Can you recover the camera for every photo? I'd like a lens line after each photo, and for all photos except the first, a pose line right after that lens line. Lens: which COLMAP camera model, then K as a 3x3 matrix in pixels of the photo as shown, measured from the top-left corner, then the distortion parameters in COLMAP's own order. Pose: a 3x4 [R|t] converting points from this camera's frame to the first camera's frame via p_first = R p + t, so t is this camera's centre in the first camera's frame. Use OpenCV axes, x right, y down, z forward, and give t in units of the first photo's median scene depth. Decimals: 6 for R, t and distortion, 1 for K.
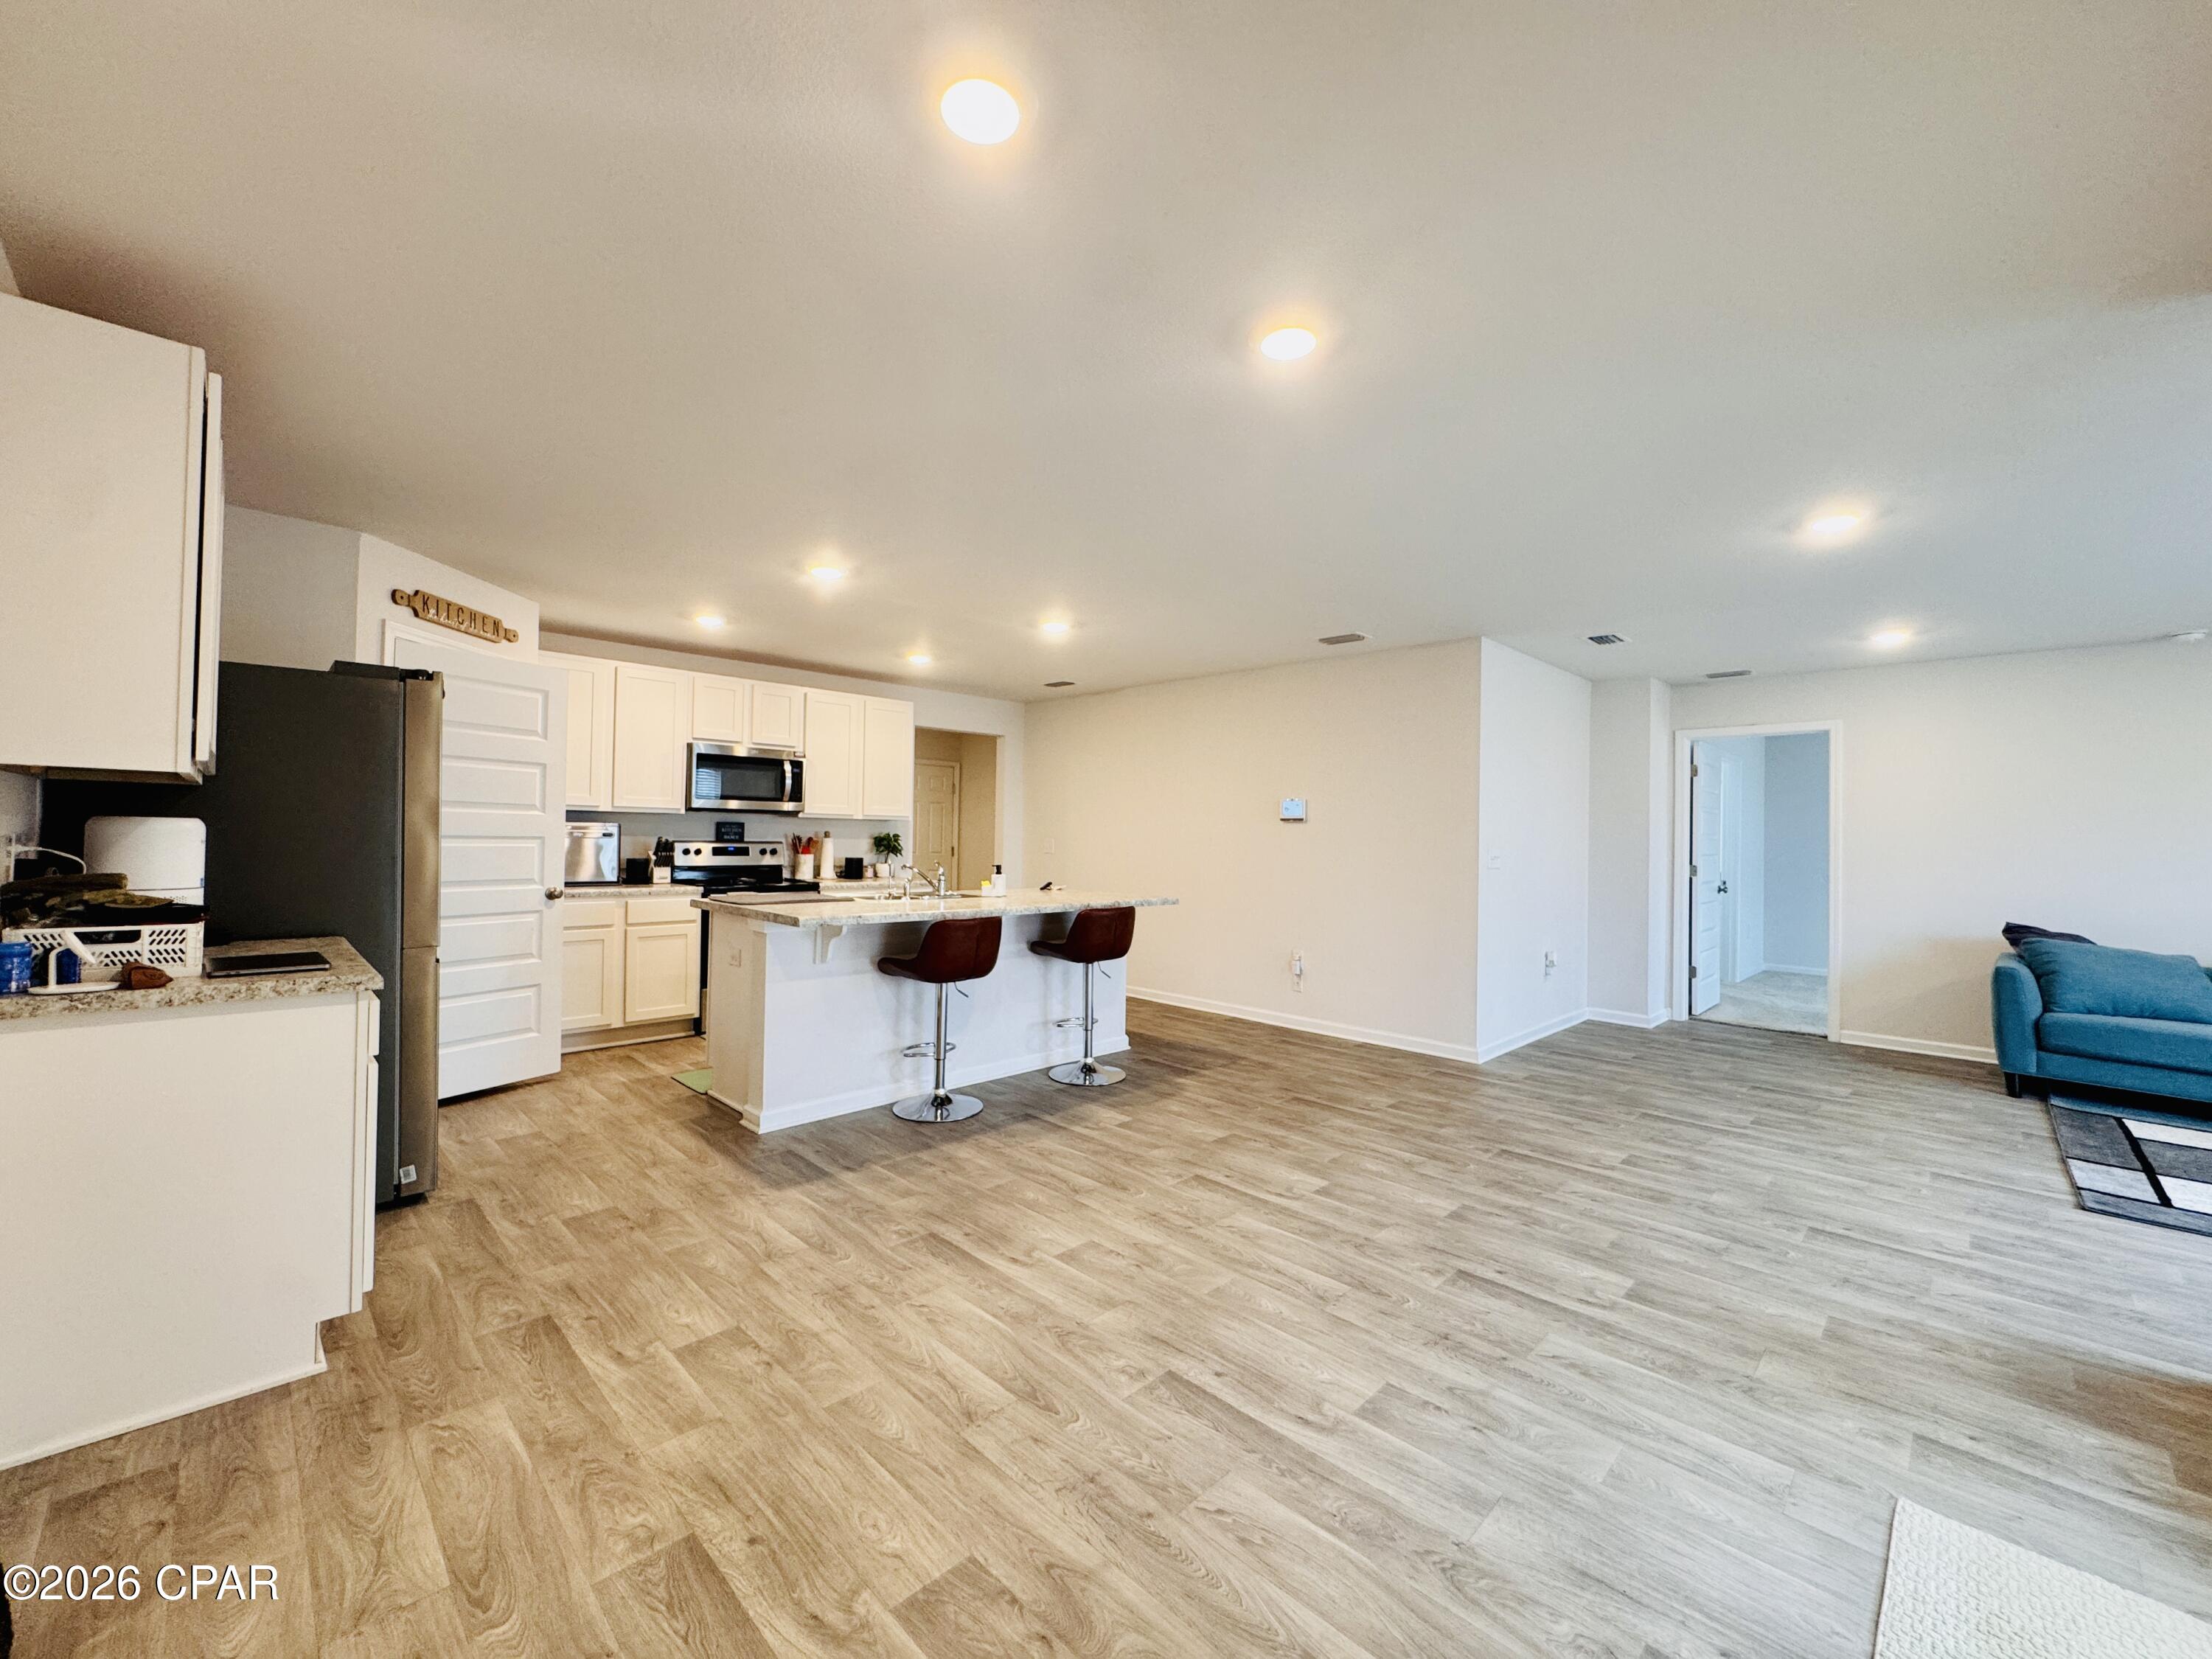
lens RADIAL K [[877.6, 0, 1102.5], [0, 877.6, 858.8], [0, 0, 1]] dist [-0.001882, -0.000348]
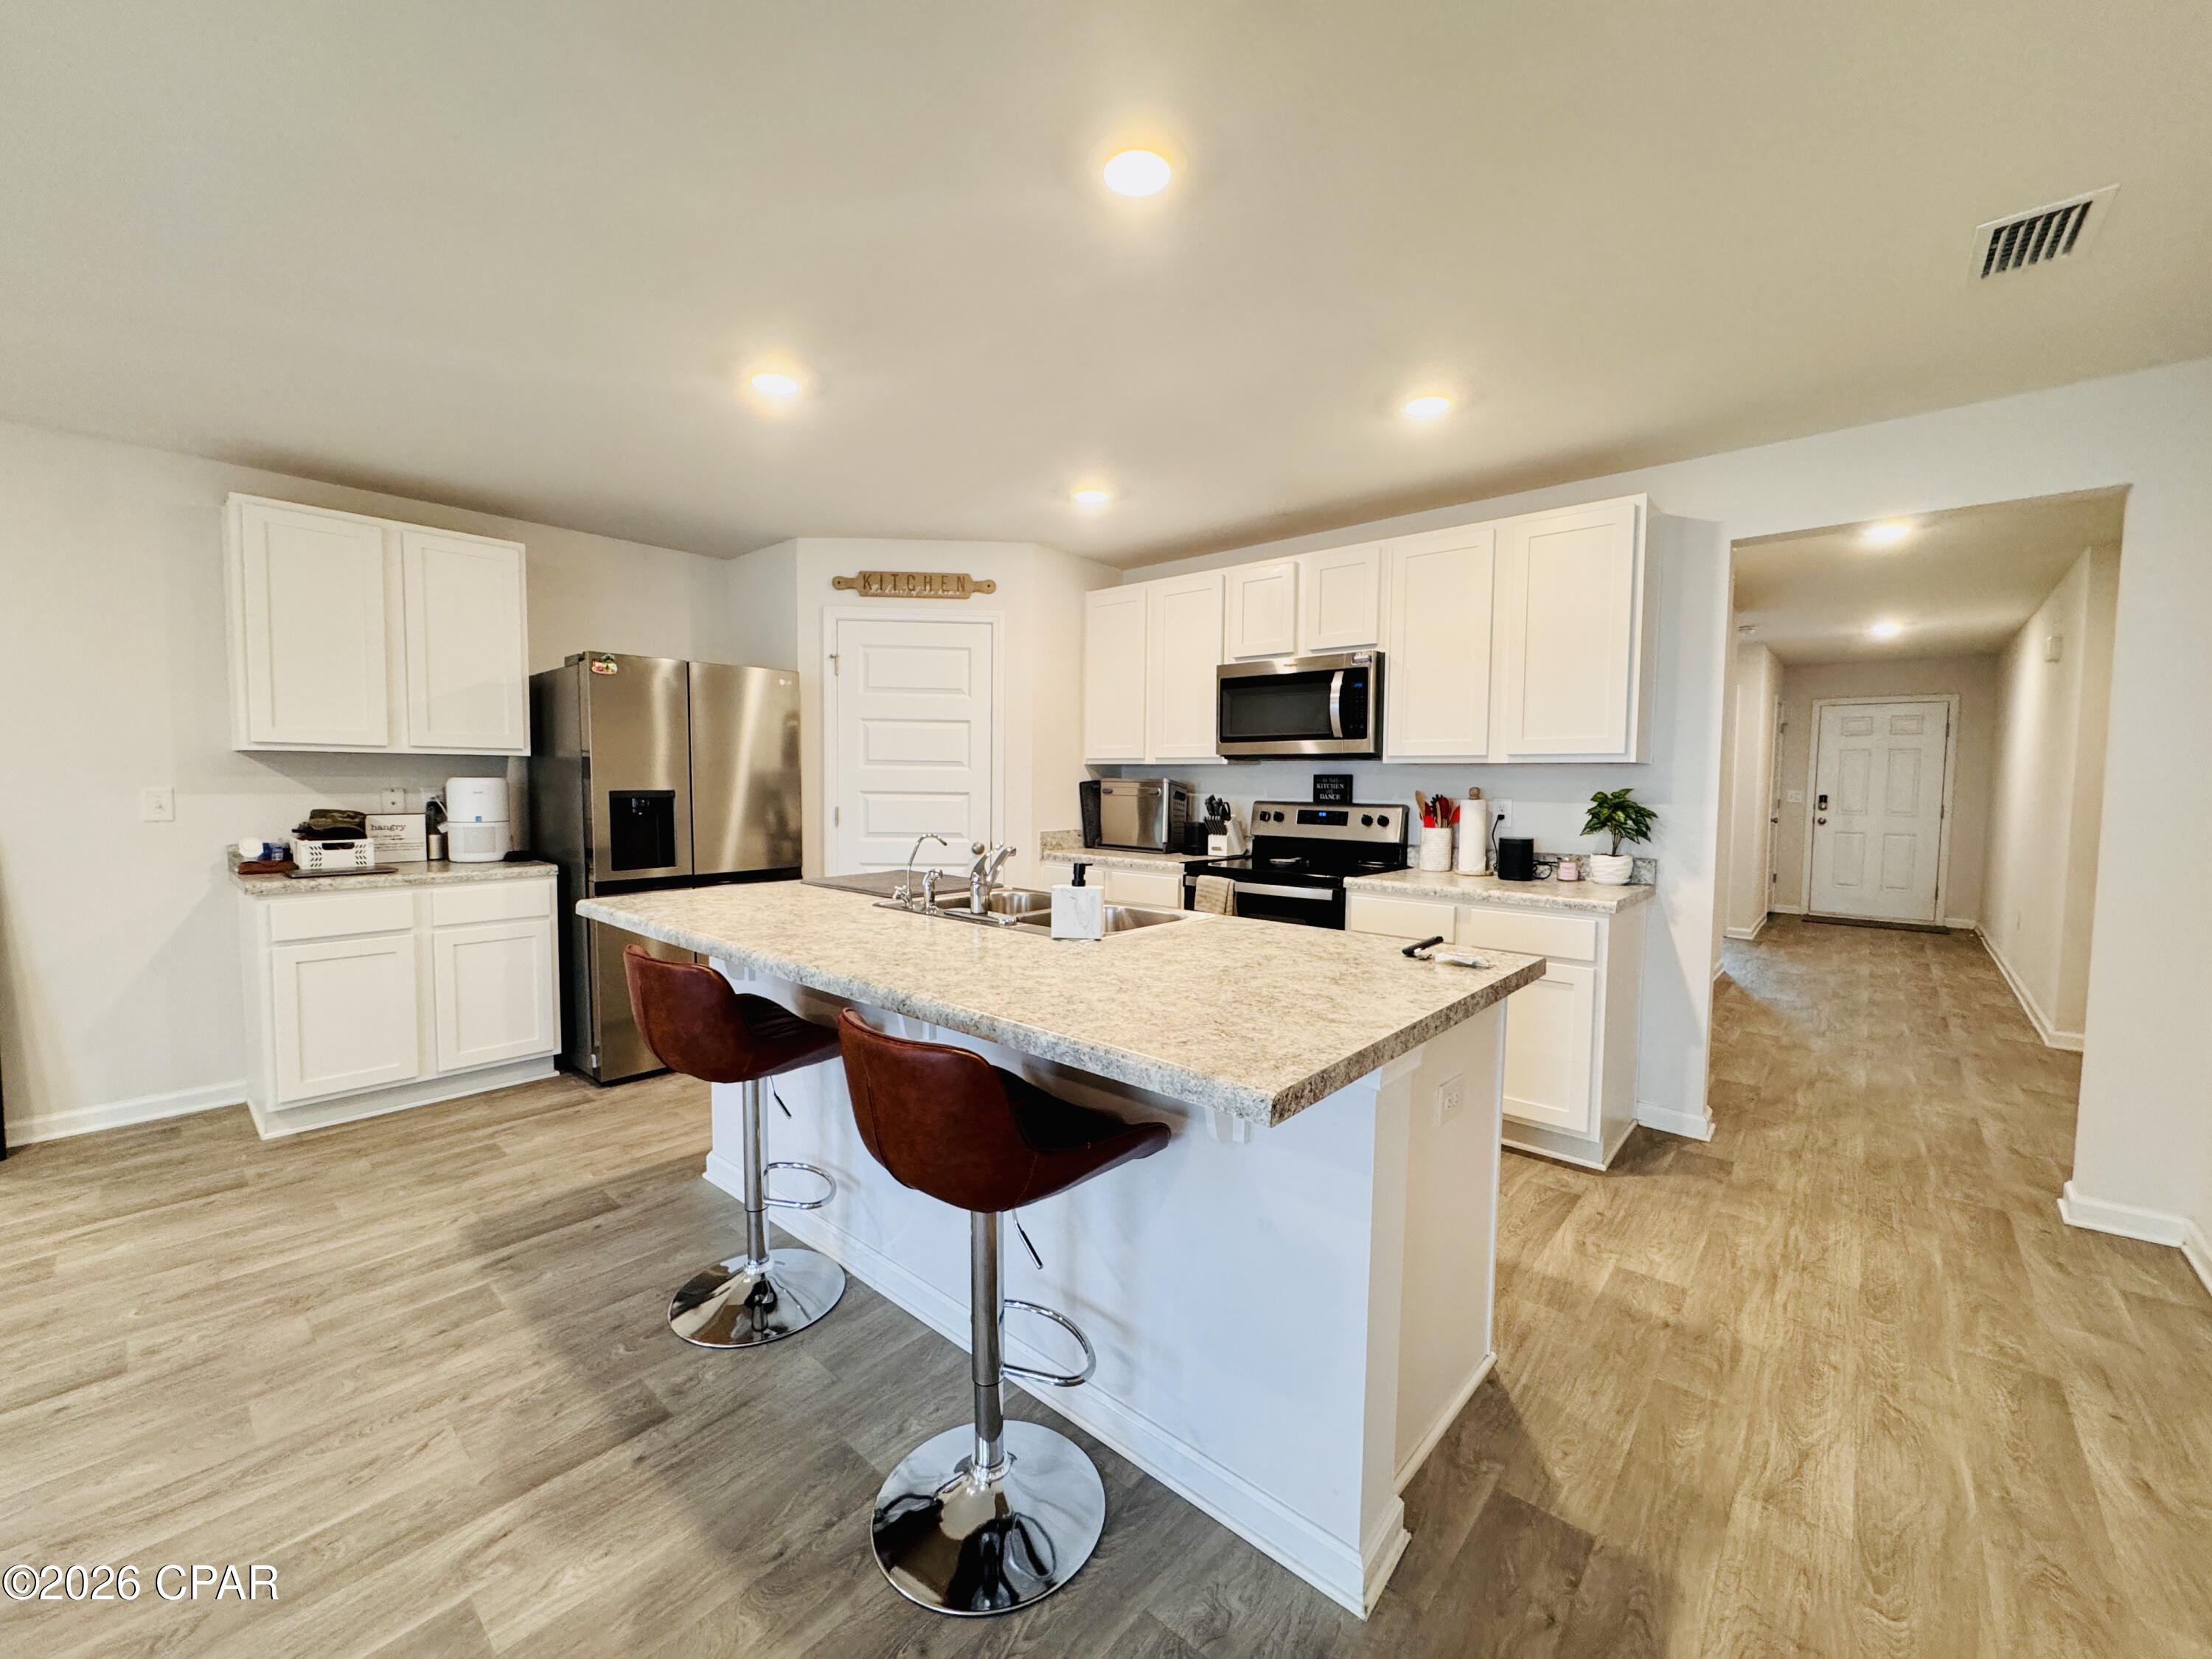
lens RADIAL K [[884.0, 0, 1105.0], [0, 884.0, 828.3], [0, 0, 1]] dist [-0.001215, 0.000038]
pose [[0.068322, 0.036402, -0.996999, 0.395252], [-0.032991, 0.998870, 0.034210, -0.030068], [0.997118, 0.030554, 0.069445, 1.291987]]
